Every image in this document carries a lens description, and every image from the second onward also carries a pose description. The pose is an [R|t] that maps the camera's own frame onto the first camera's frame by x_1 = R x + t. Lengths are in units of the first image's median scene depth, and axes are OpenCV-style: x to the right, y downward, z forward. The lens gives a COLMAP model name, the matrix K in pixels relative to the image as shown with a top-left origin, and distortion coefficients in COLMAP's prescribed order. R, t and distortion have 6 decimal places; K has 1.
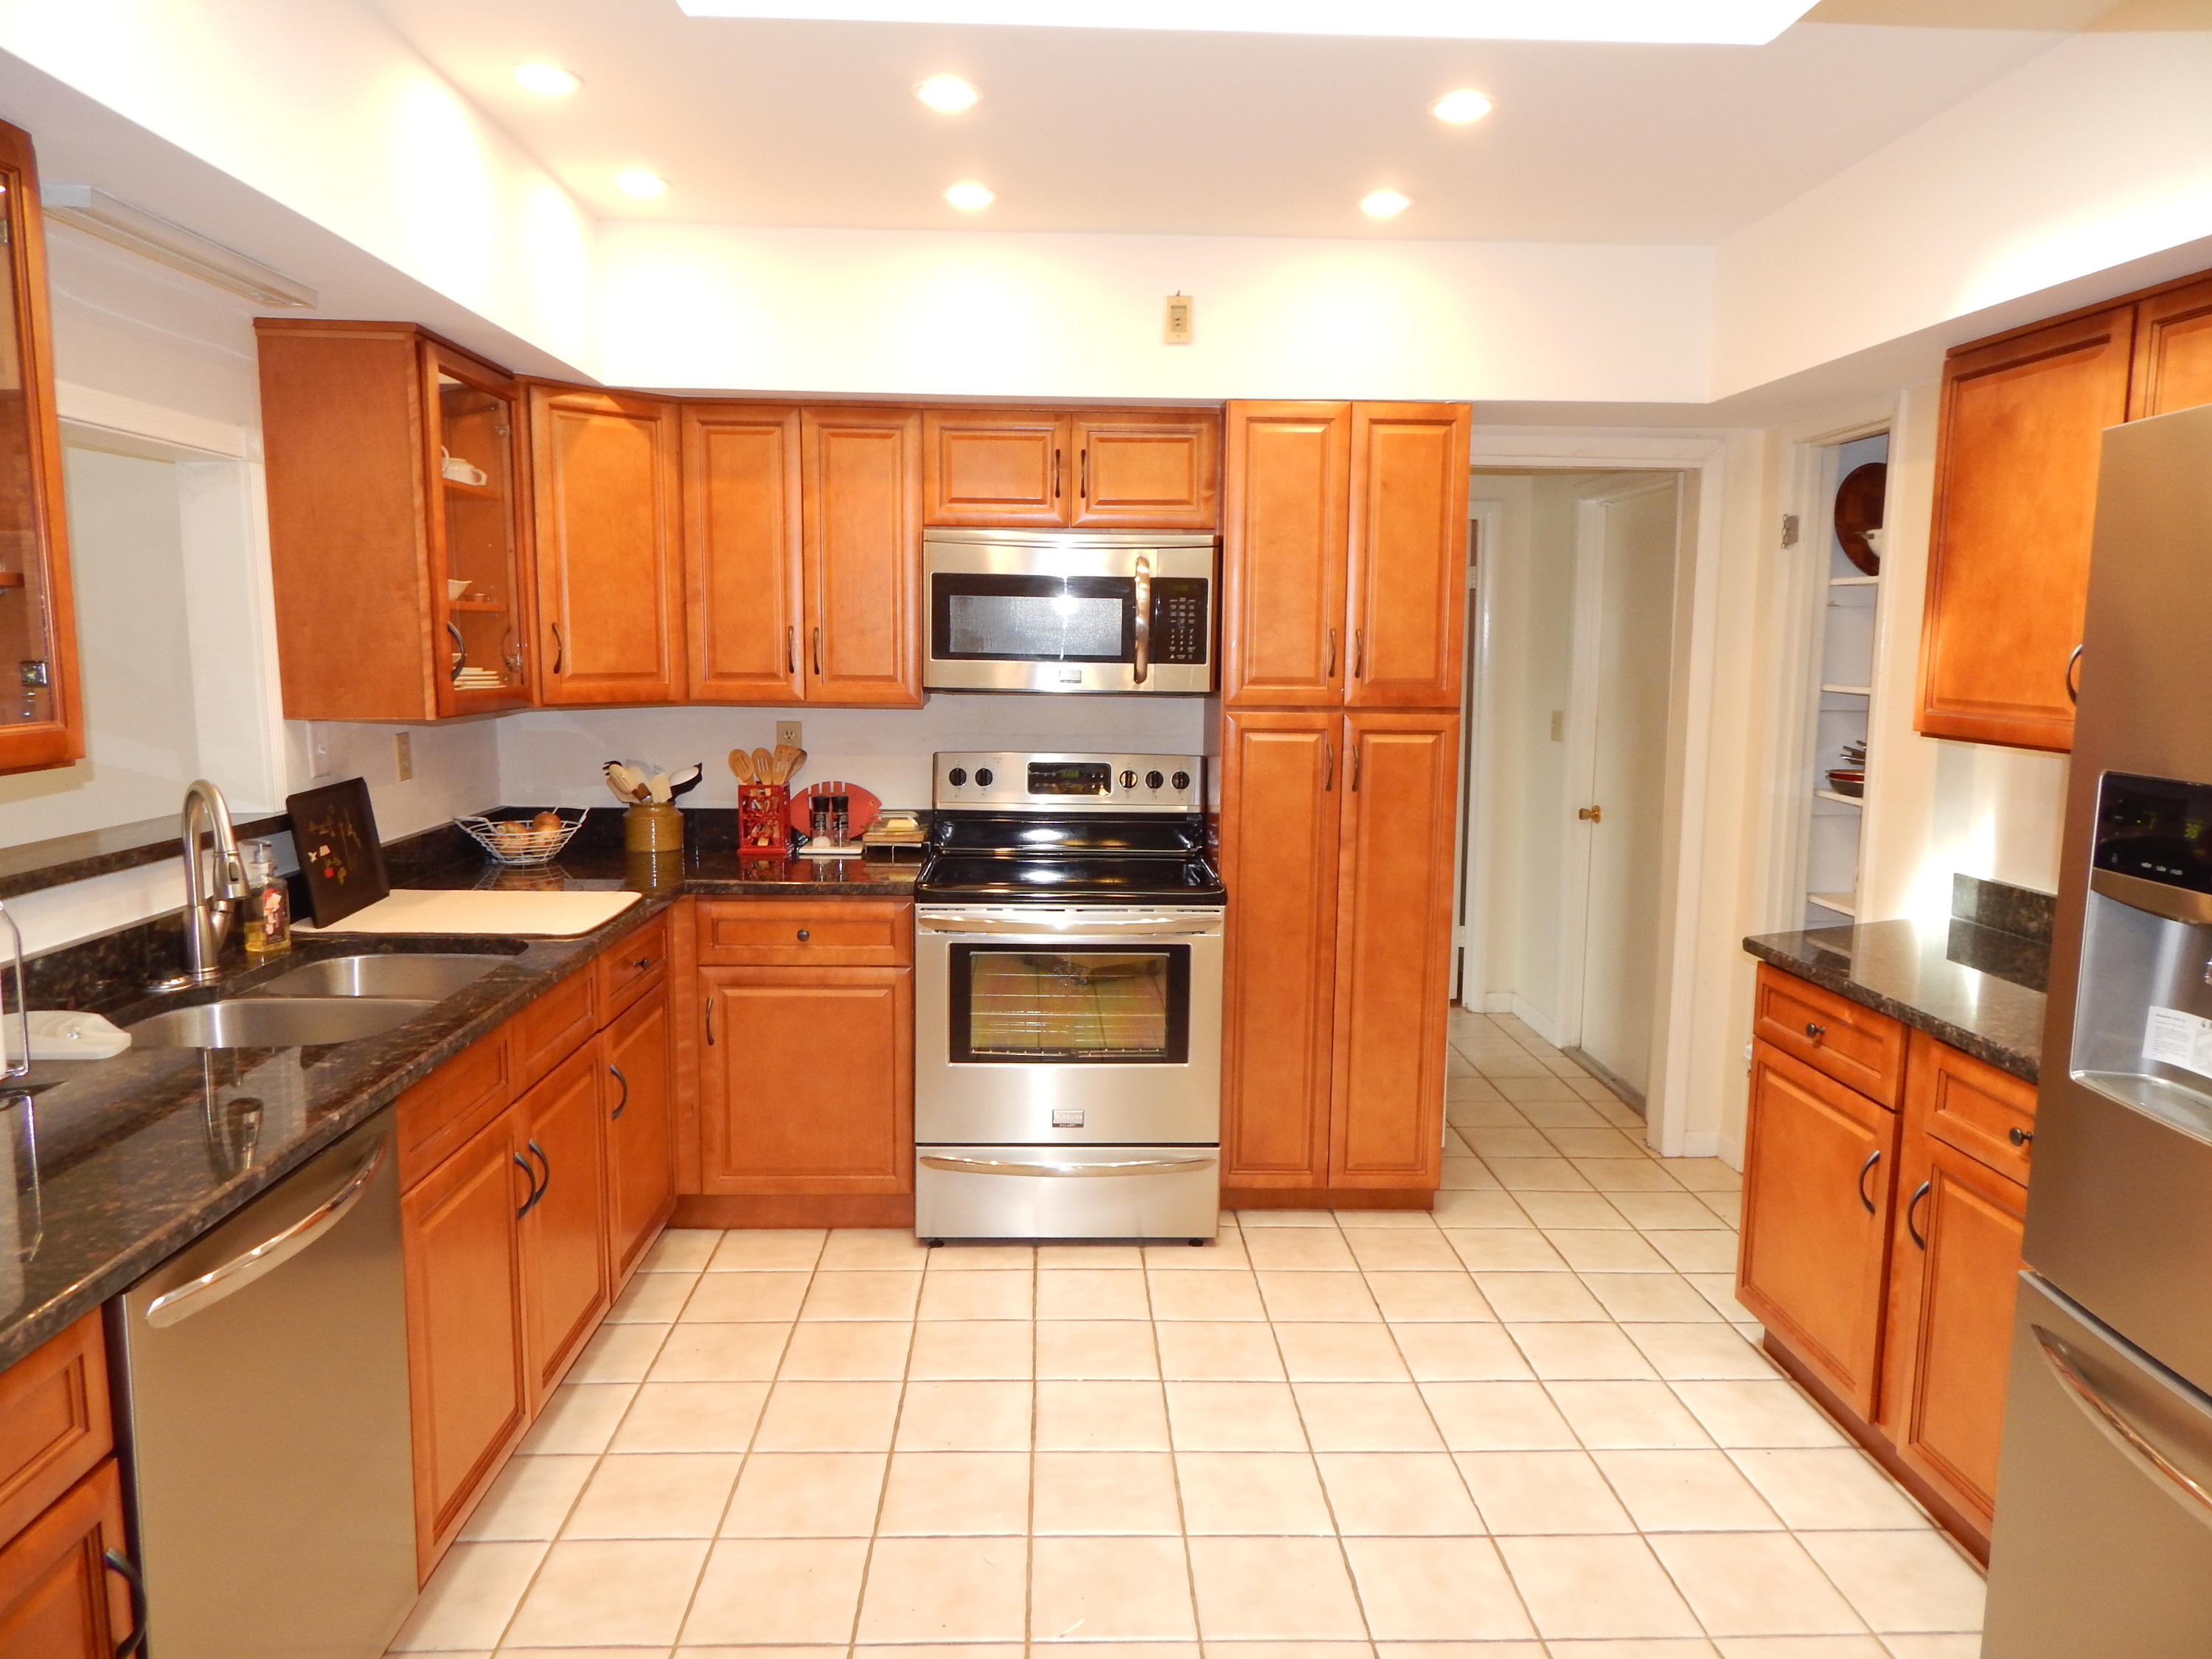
lens RADIAL K [[1469.0, 0, 1105.9], [0, 1469.0, 818.0], [0, 0, 1]] dist [0.004122, -0.005209]
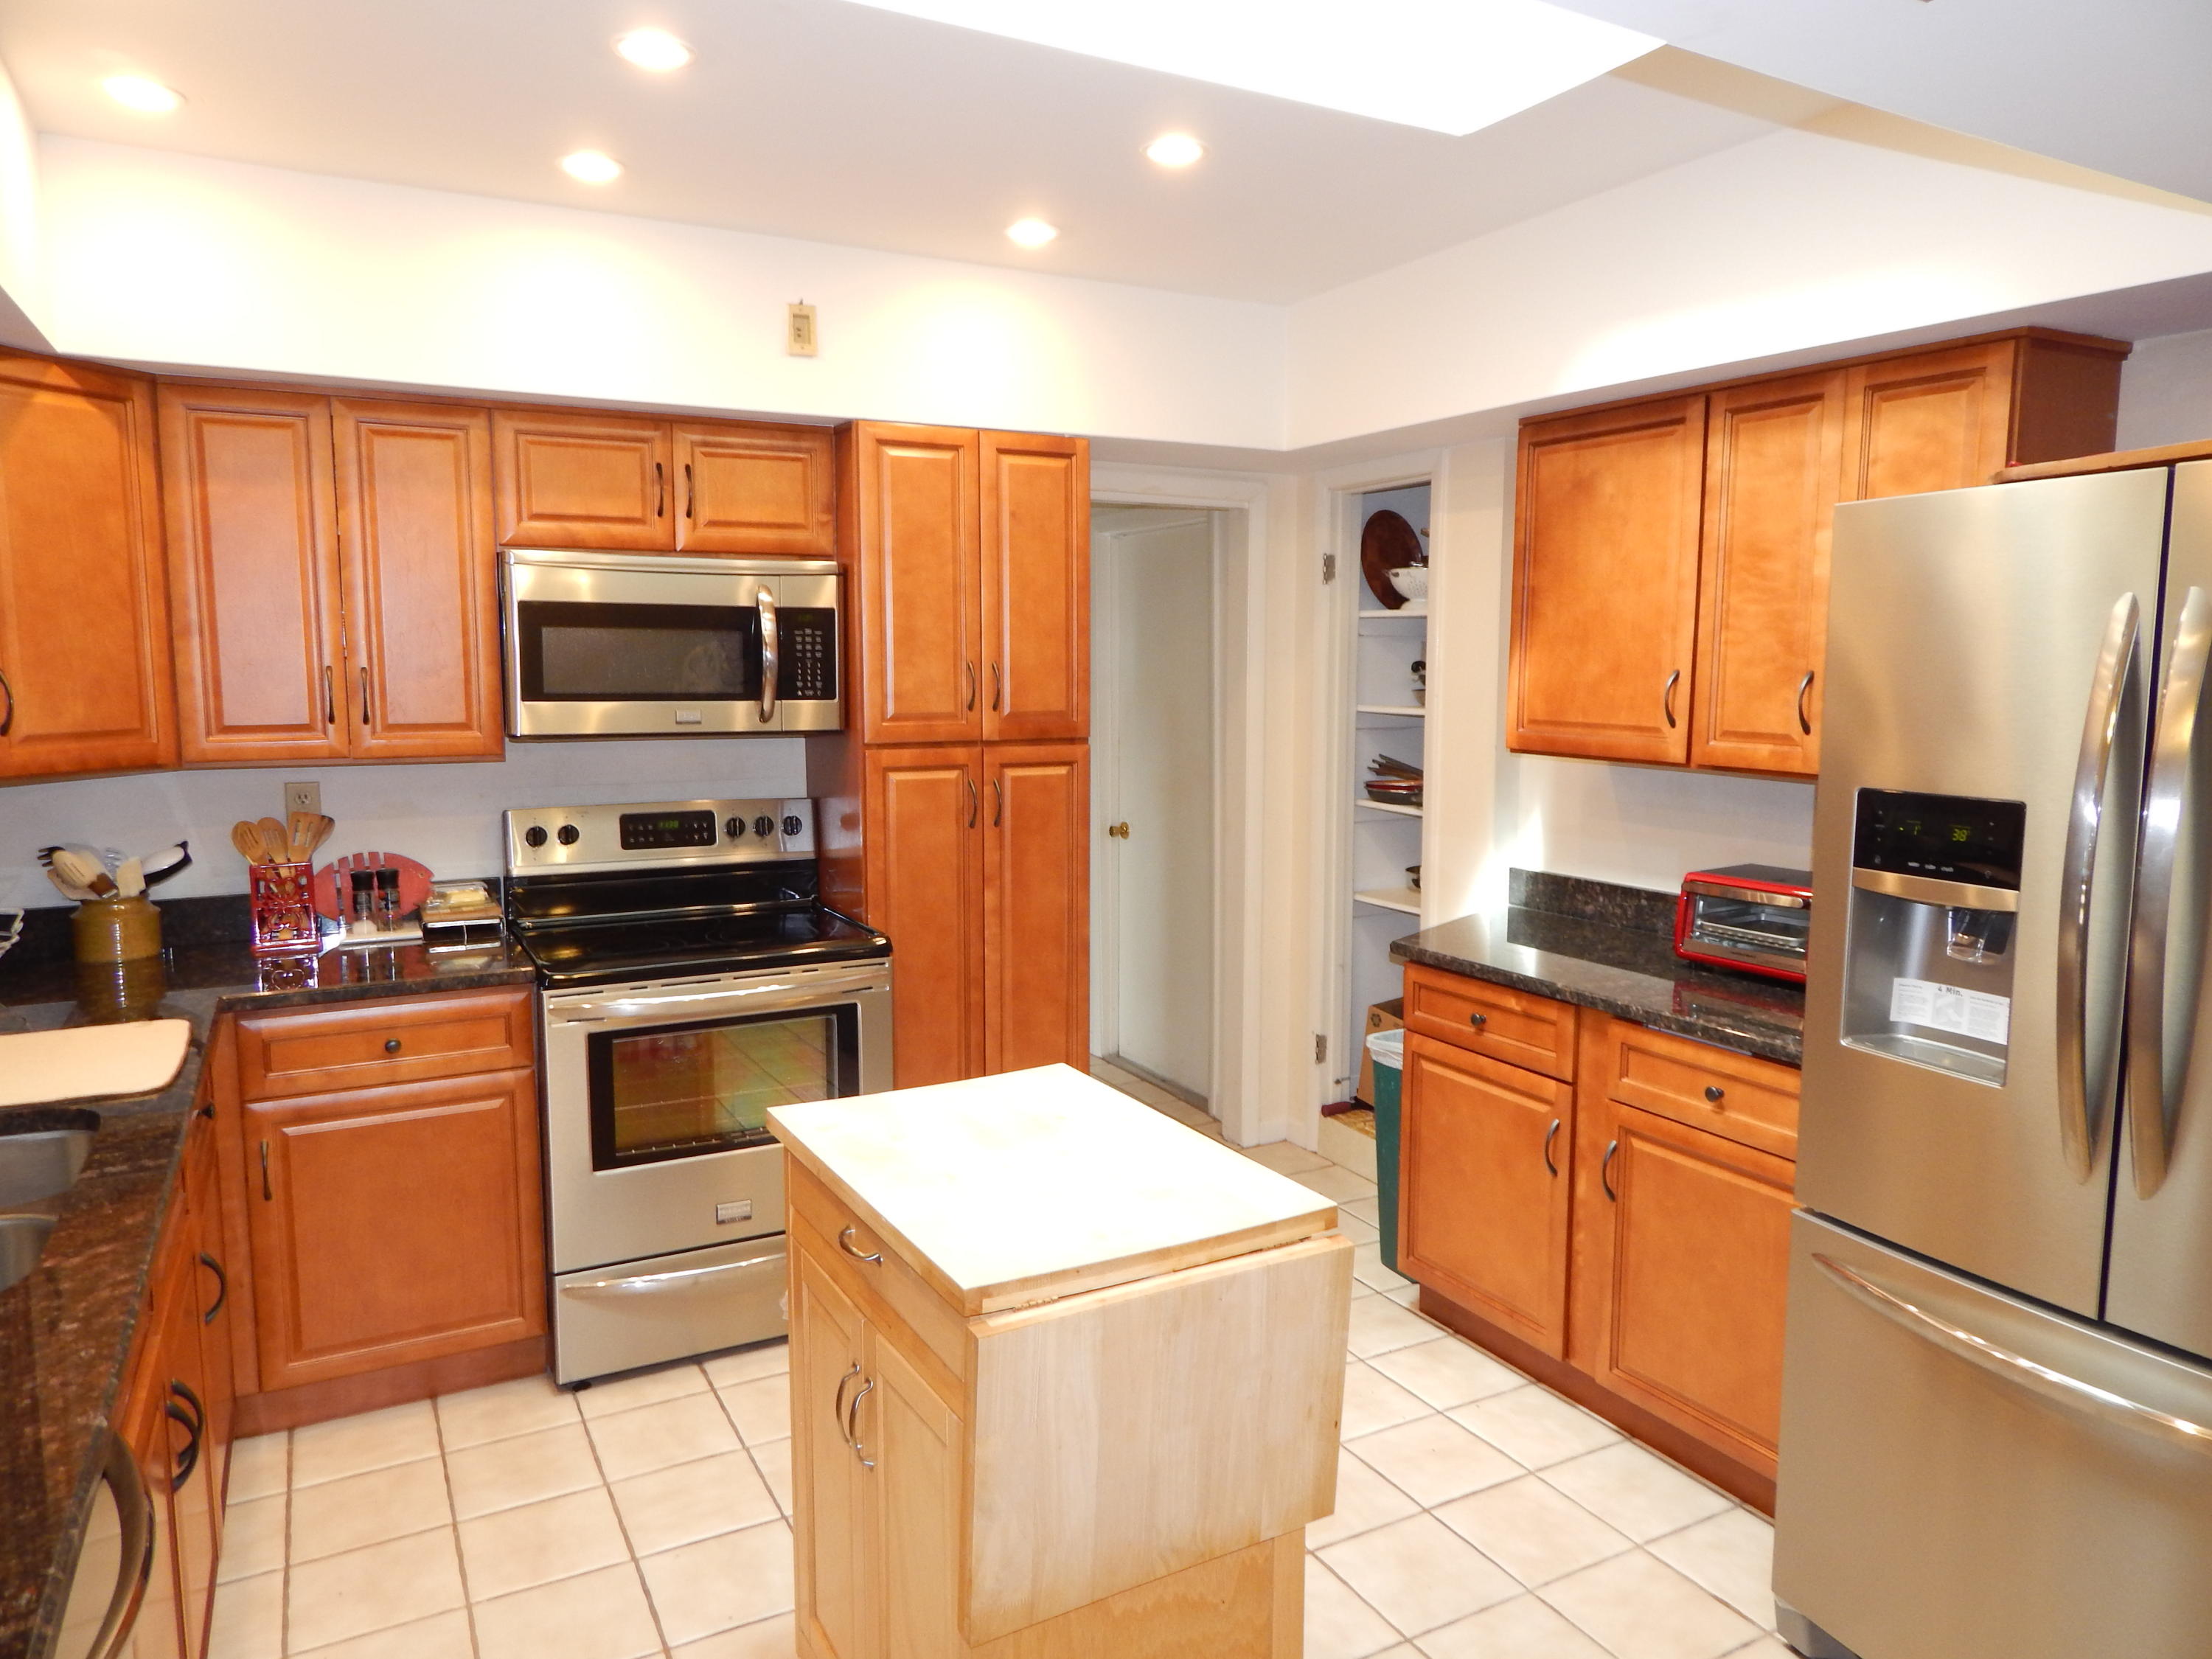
lens RADIAL K [[1460.8, 0, 1117.1], [0, 1460.8, 818.1], [0, 0, 1]] dist [-0.003974, -0.002234]
pose [[0.895139, -0.058587, 0.441920, -0.193011], [0.062556, 0.998026, 0.005602, -0.025217], [-0.441376, 0.022630, 0.897037, 0.094706]]
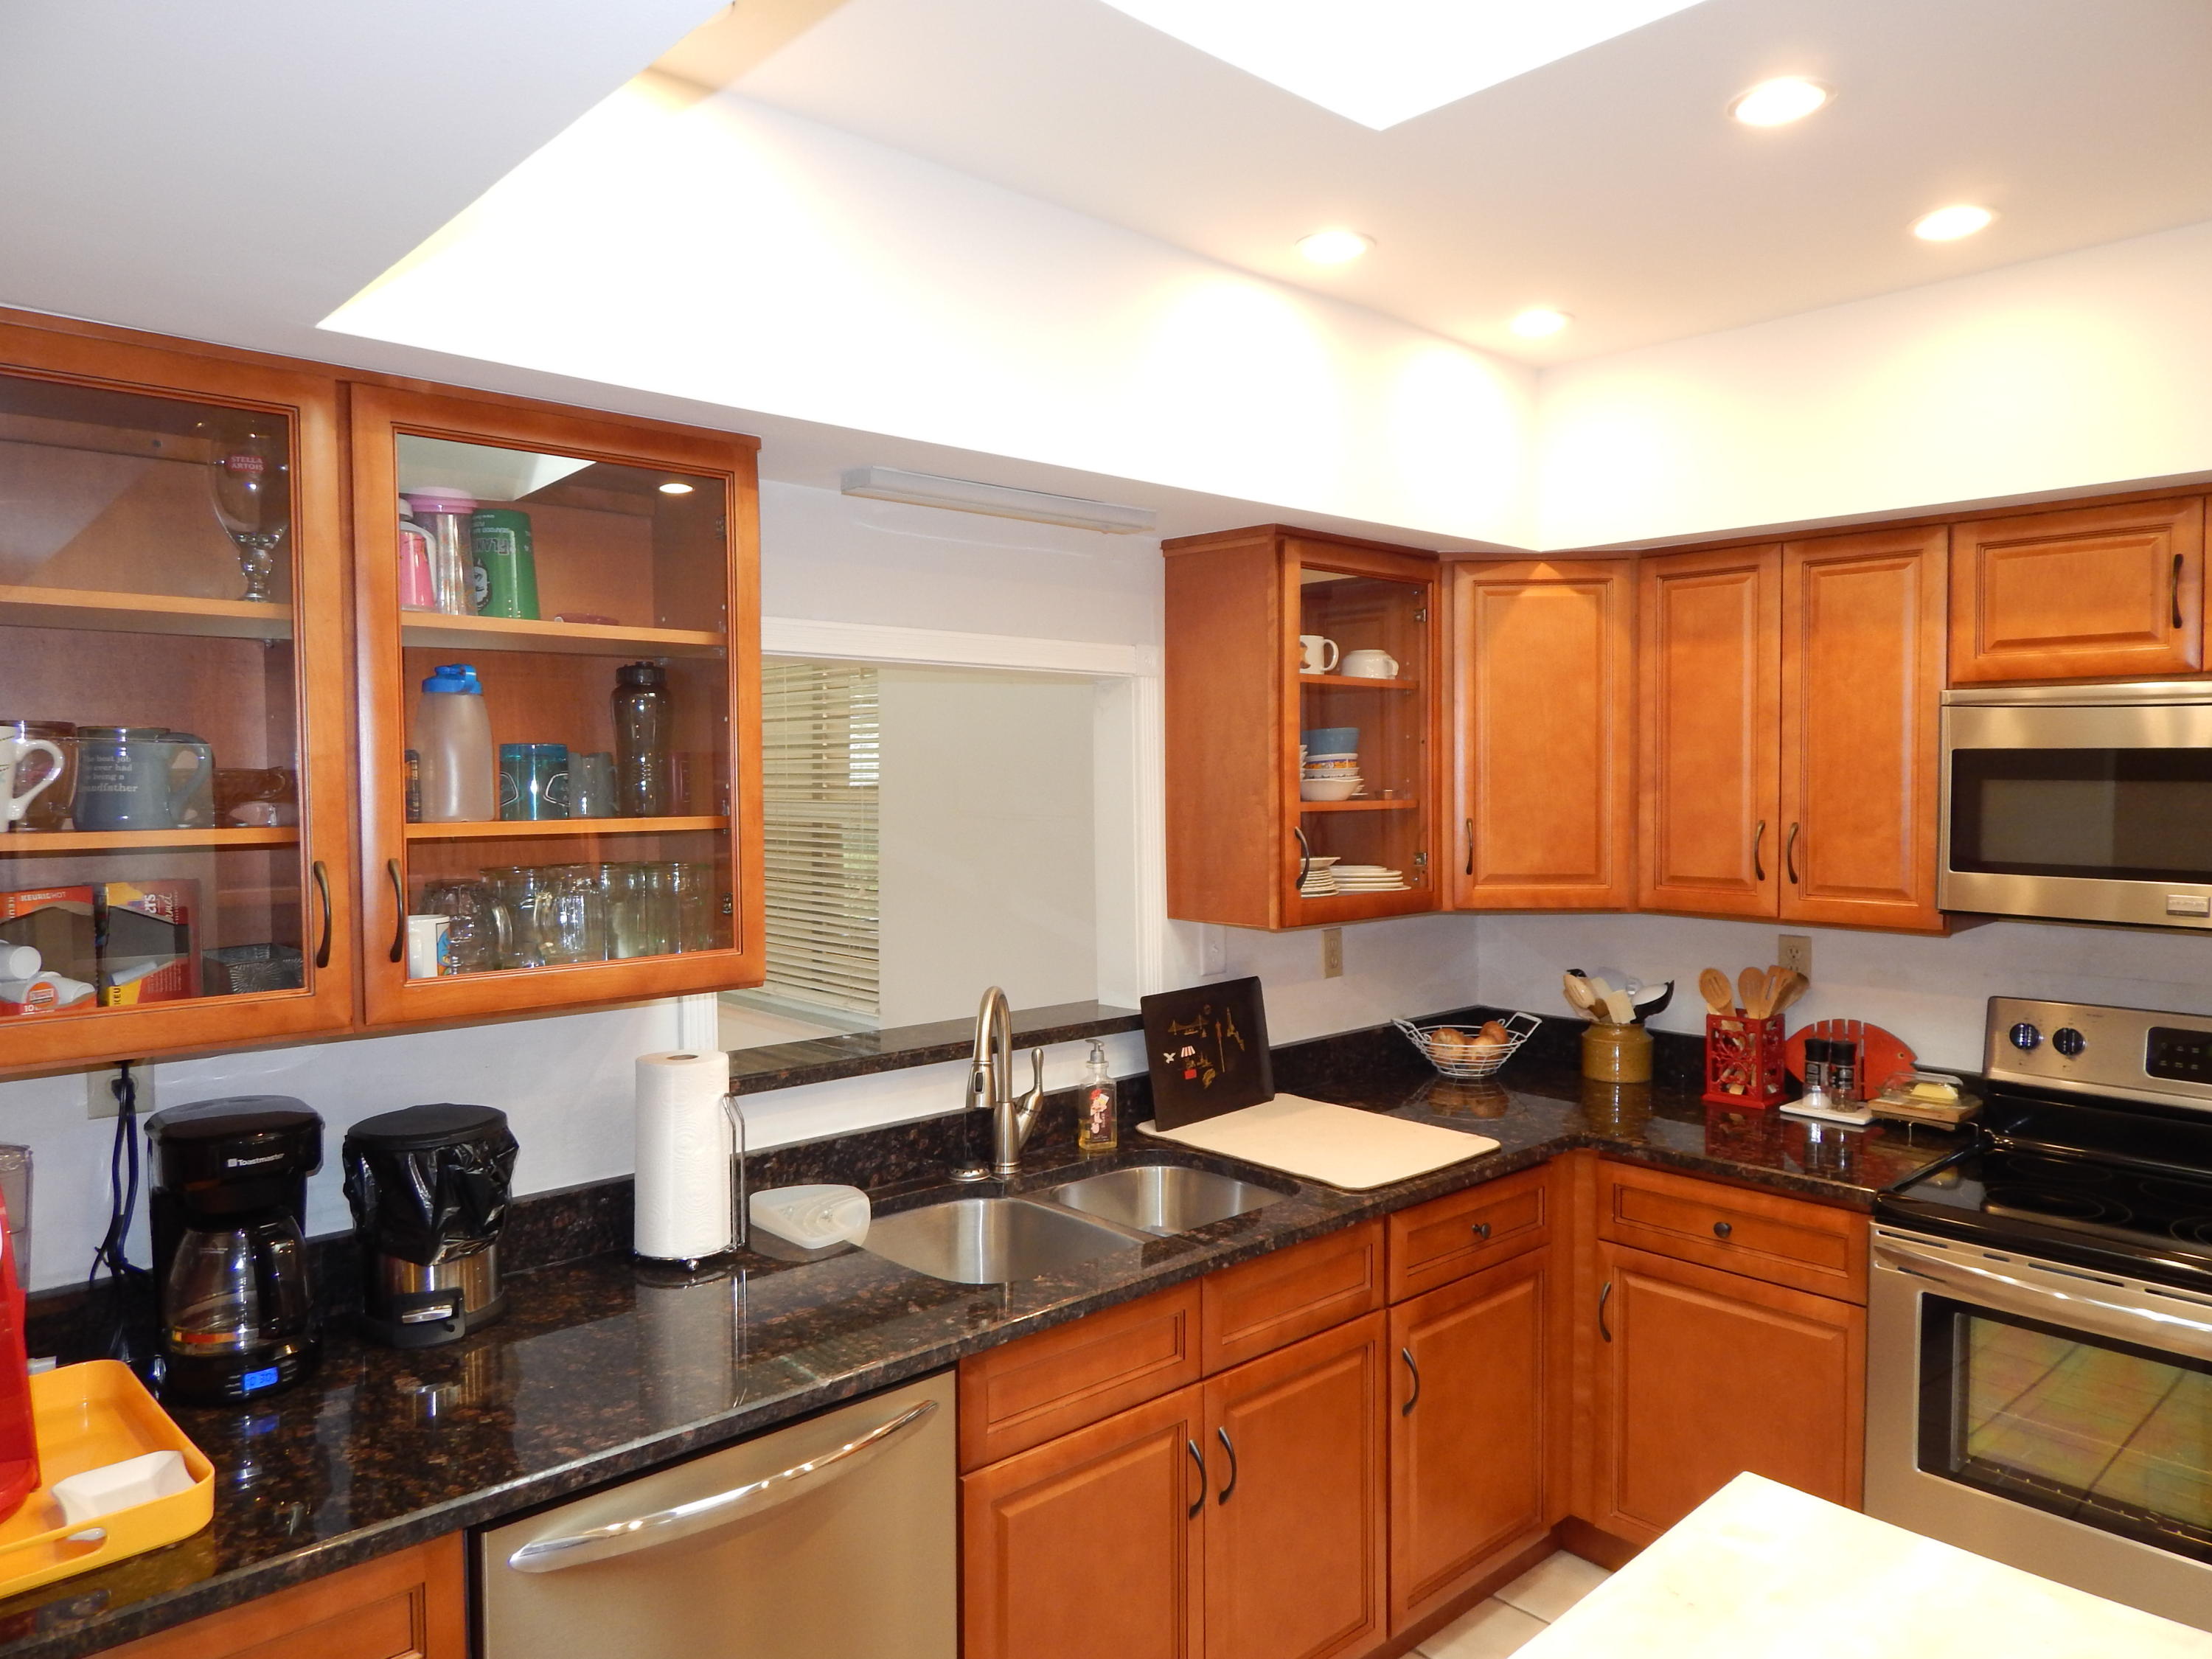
lens RADIAL K [[1469.0, 0, 1105.9], [0, 1469.0, 818.0], [0, 0, 1]] dist [0.004122, -0.005209]
pose [[0.644244, 0.011461, -0.764734, 0.164826], [-0.080963, 0.995291, -0.053291, -0.064973], [0.760523, 0.096247, 0.642138, 0.244461]]
